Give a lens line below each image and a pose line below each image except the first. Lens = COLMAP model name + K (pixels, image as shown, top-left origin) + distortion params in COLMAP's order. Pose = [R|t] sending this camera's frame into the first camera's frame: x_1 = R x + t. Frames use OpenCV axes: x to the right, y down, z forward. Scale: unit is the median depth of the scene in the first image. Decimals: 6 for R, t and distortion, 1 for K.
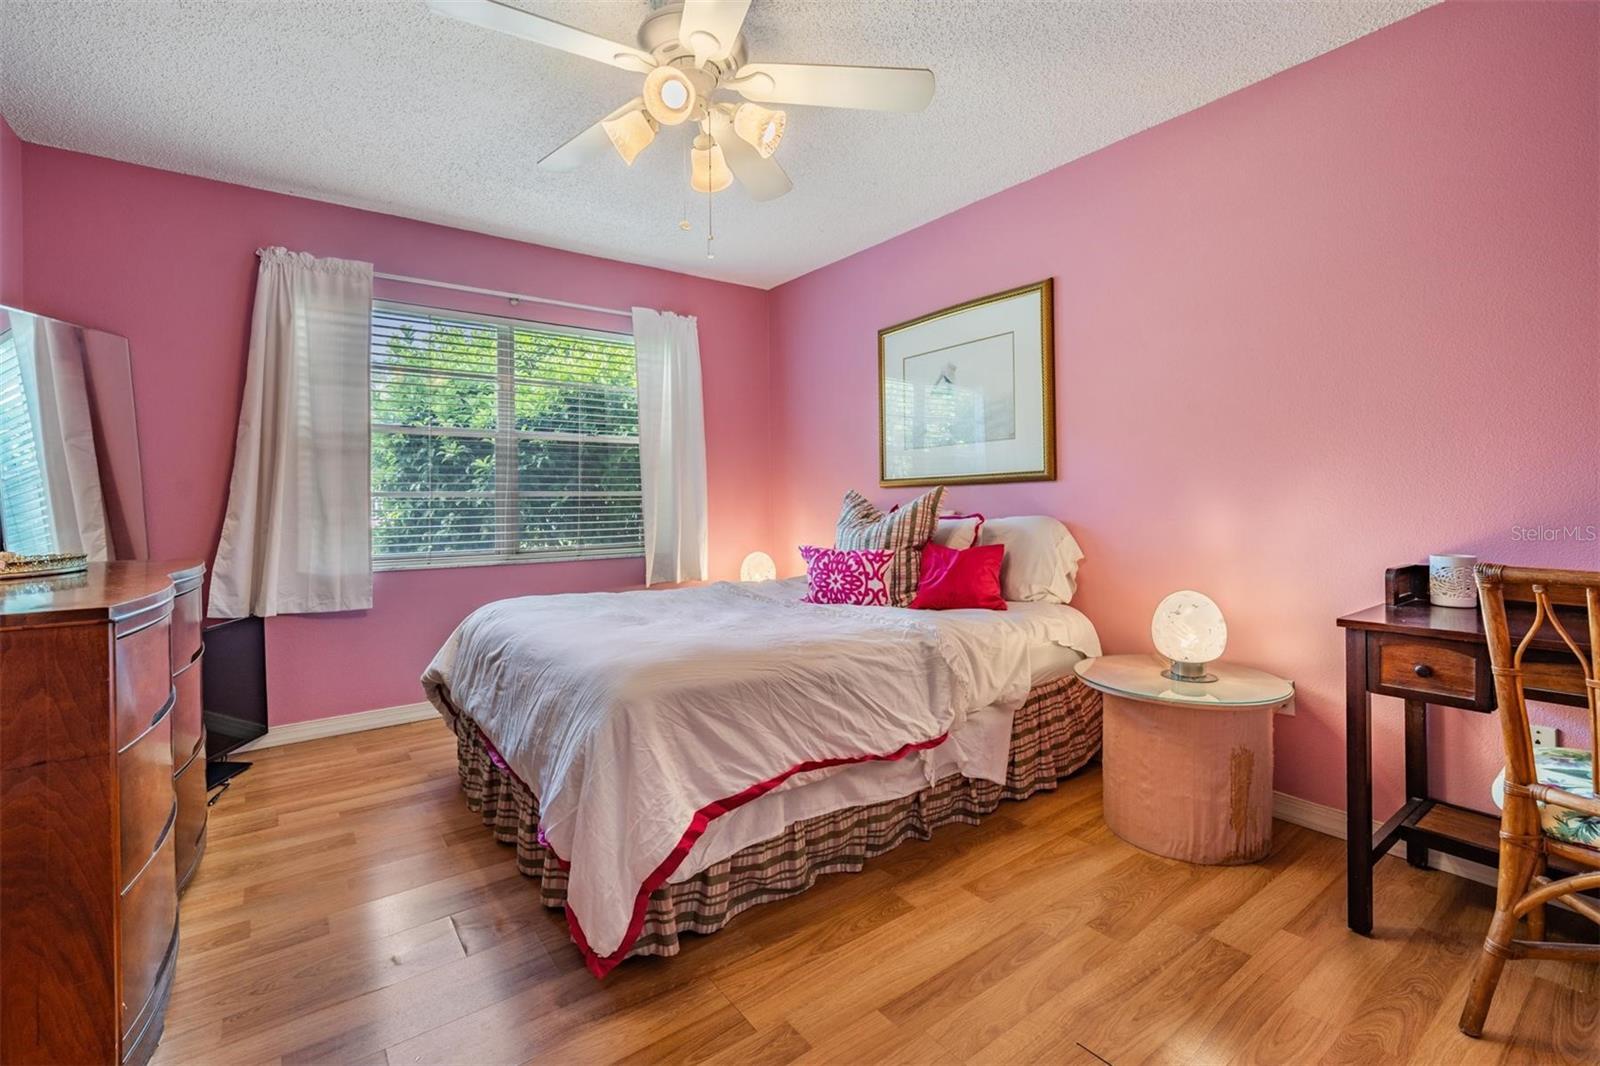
lens RADIAL K [[692.7, 0, 804.0], [0, 692.7, 505.6], [0, 0, 1]] dist [-0.001300, -0.000226]
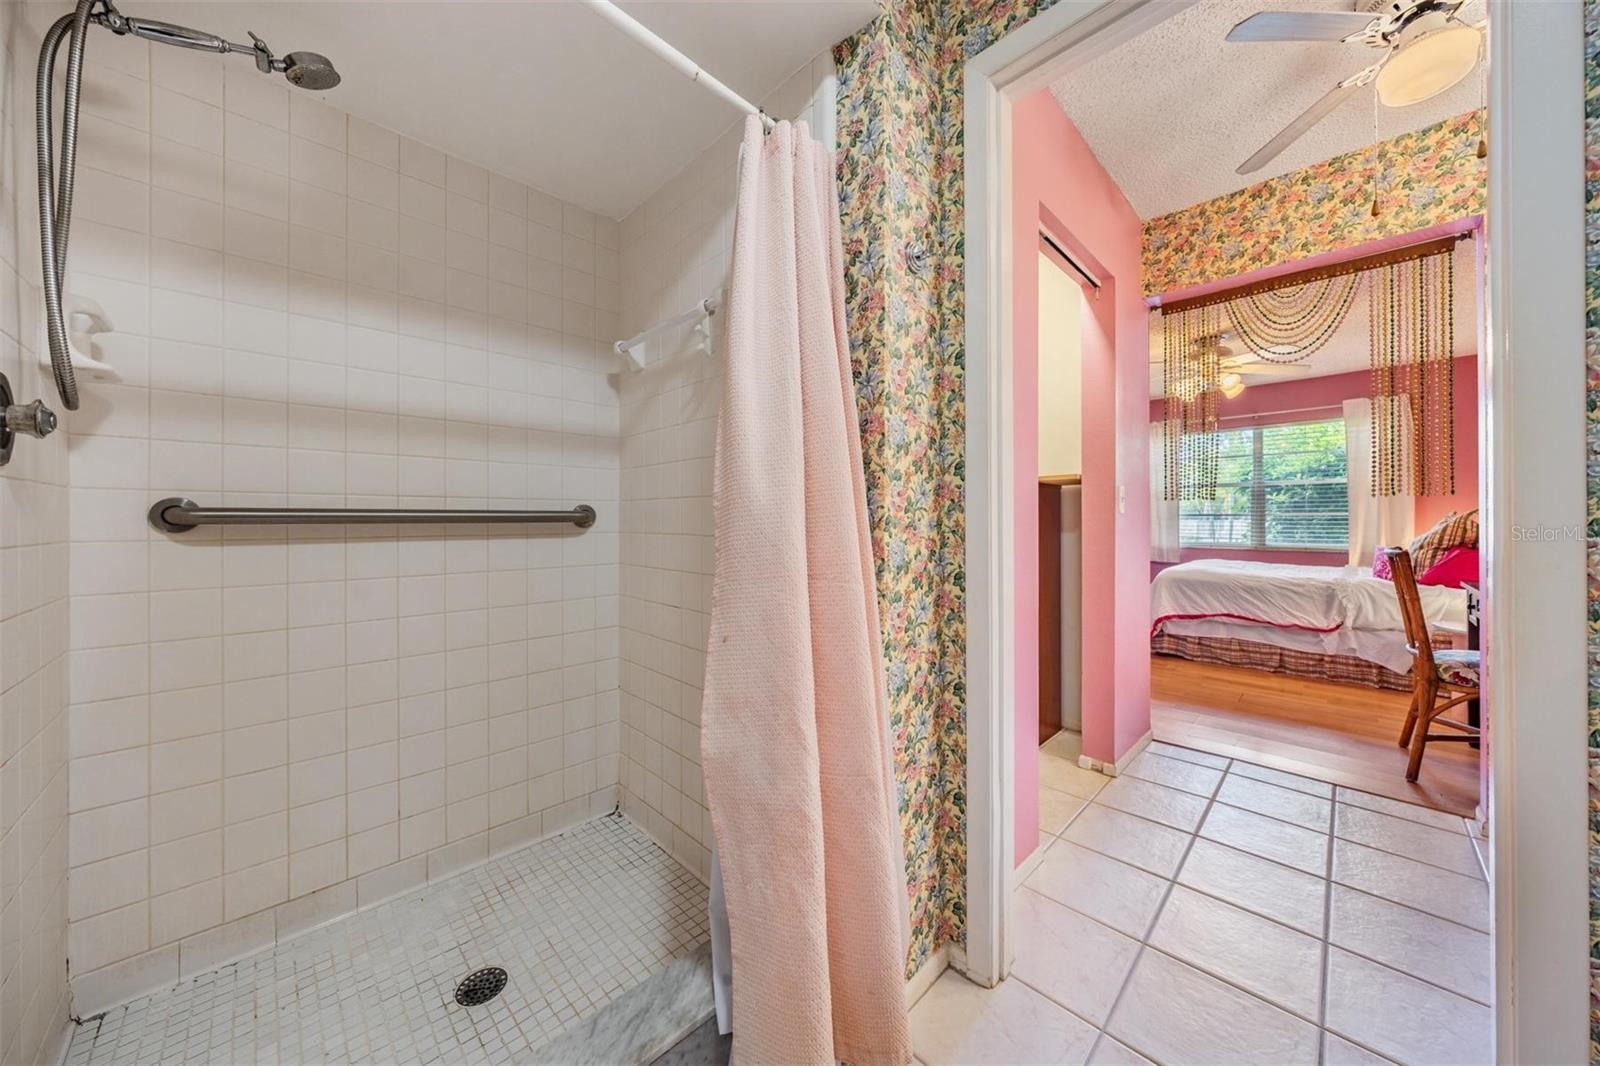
lens RADIAL K [[548.0, 0, 796.9], [0, 548.0, 525.3], [0, 0, 1]] dist [-0.001272, 0.000113]
pose [[0.121753, 0.013844, -0.992464, 1.769840], [-0.002361, 0.999904, 0.013658, -0.009608], [0.992558, 0.000681, 0.121774, -0.891132]]
